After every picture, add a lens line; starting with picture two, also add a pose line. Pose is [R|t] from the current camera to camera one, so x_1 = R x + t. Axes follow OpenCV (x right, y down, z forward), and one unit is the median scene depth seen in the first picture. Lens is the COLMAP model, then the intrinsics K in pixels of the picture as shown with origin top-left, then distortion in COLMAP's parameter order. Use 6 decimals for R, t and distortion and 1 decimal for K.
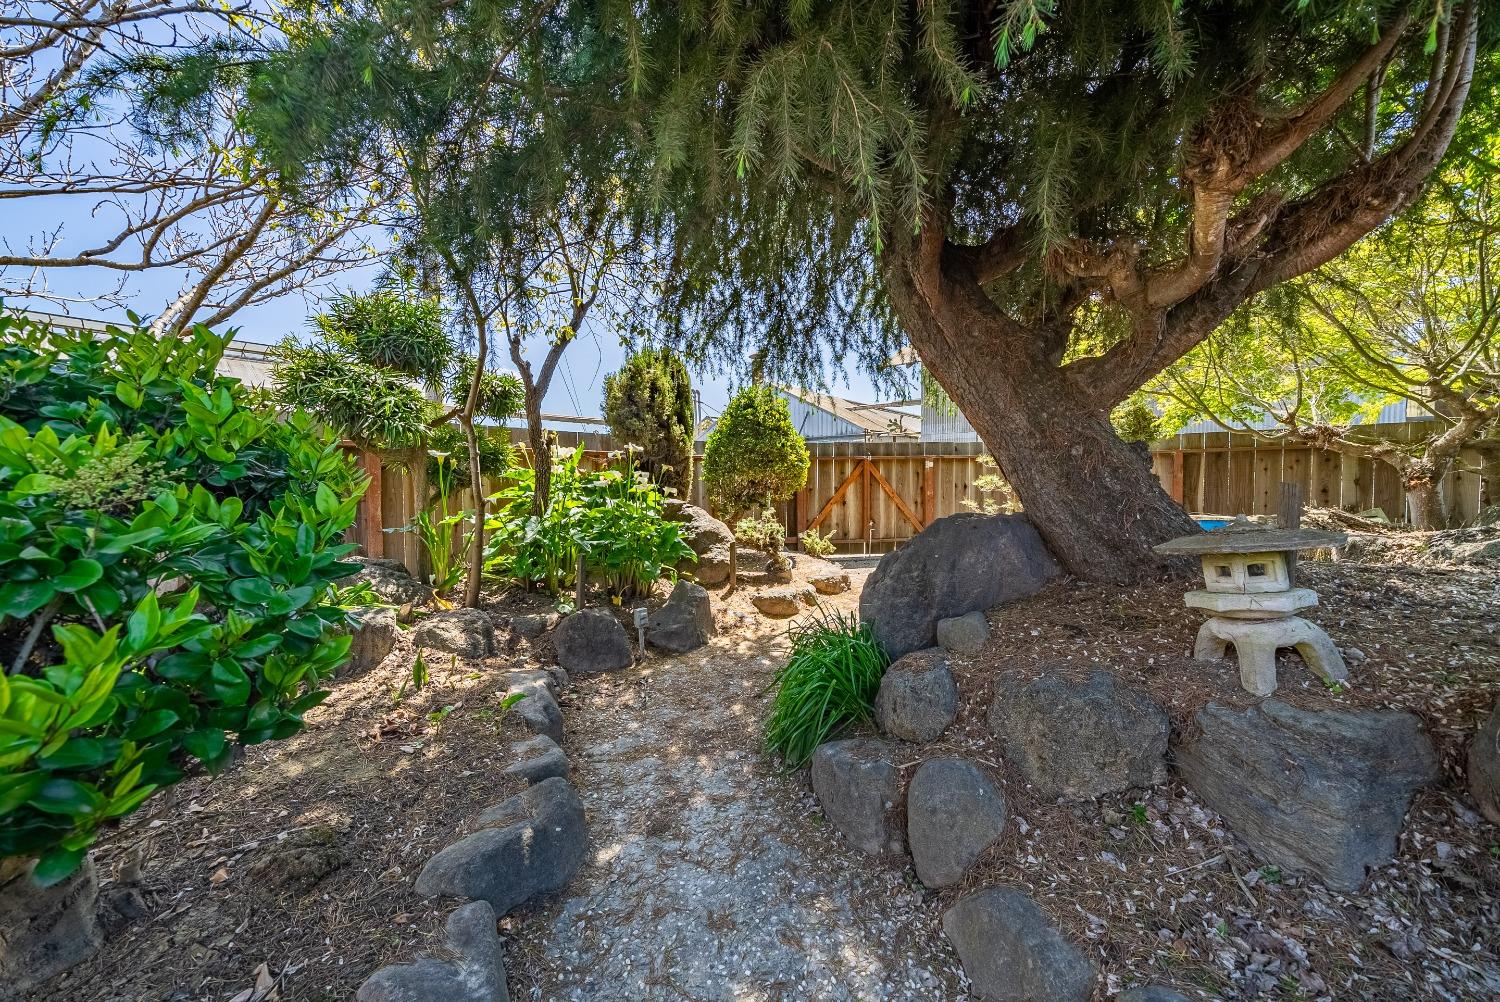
lens RADIAL K [[521.6, 0, 756.6], [0, 521.6, 496.3], [0, 0, 1]] dist [-0.002821, -0.000385]
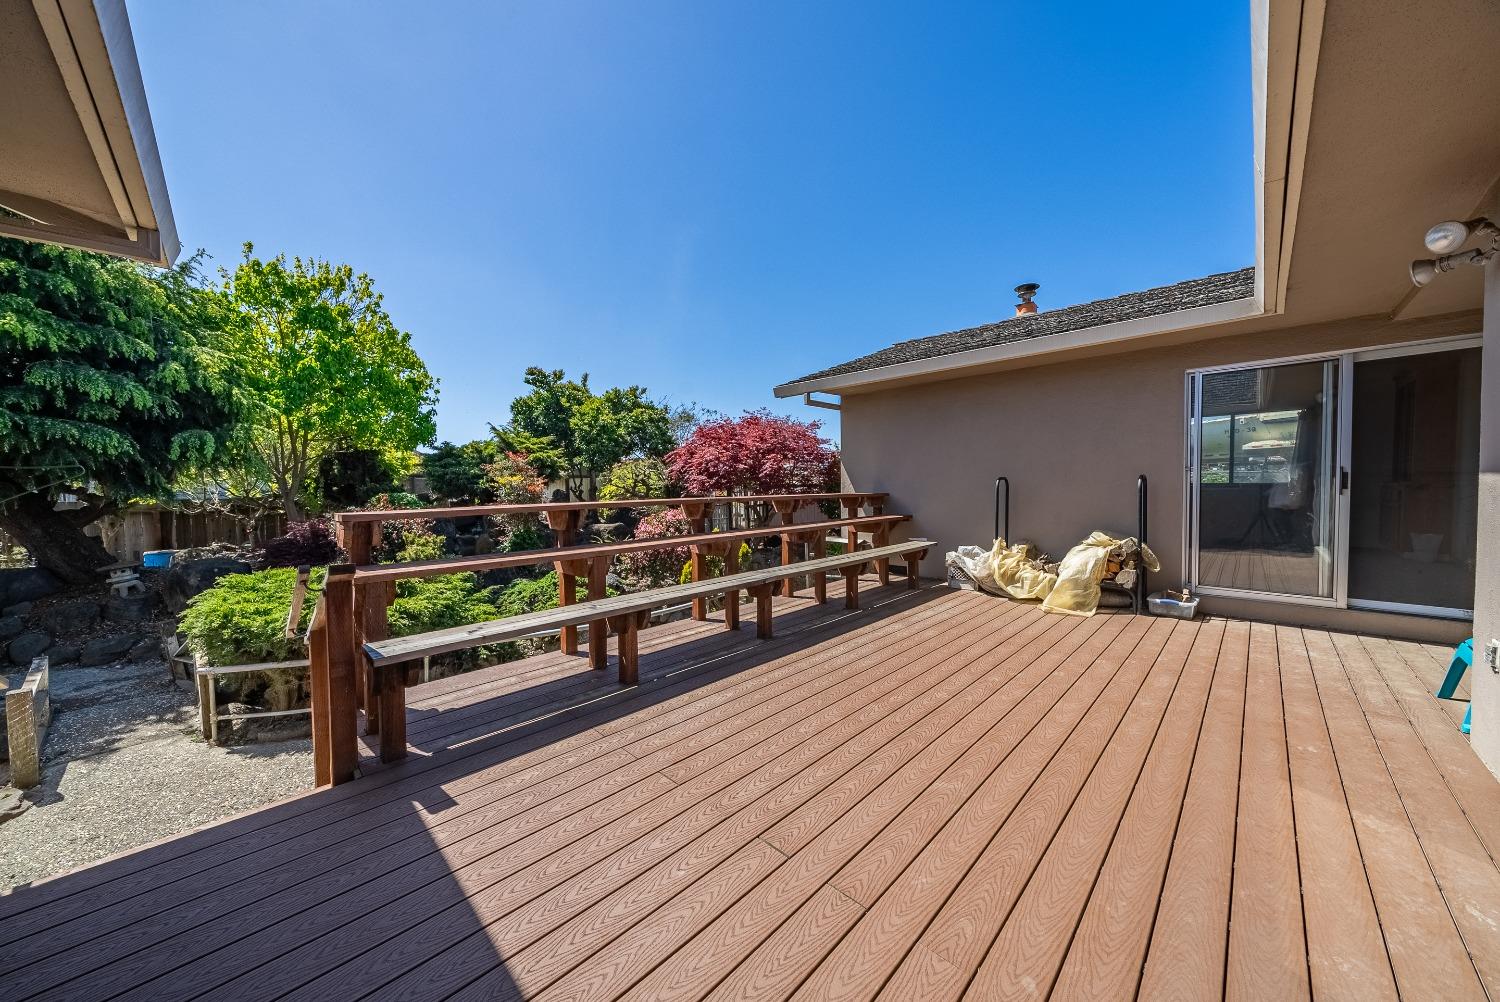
lens RADIAL K [[521.6, 0, 756.8], [0, 521.6, 500.2], [0, 0, 1]] dist [-0.002821, -0.000385]
pose [[0.098840, -0.026066, 0.994762, -2.912411], [0.045450, 0.998732, 0.021654, -0.320514], [-0.994065, 0.043072, 0.099900, -4.838810]]
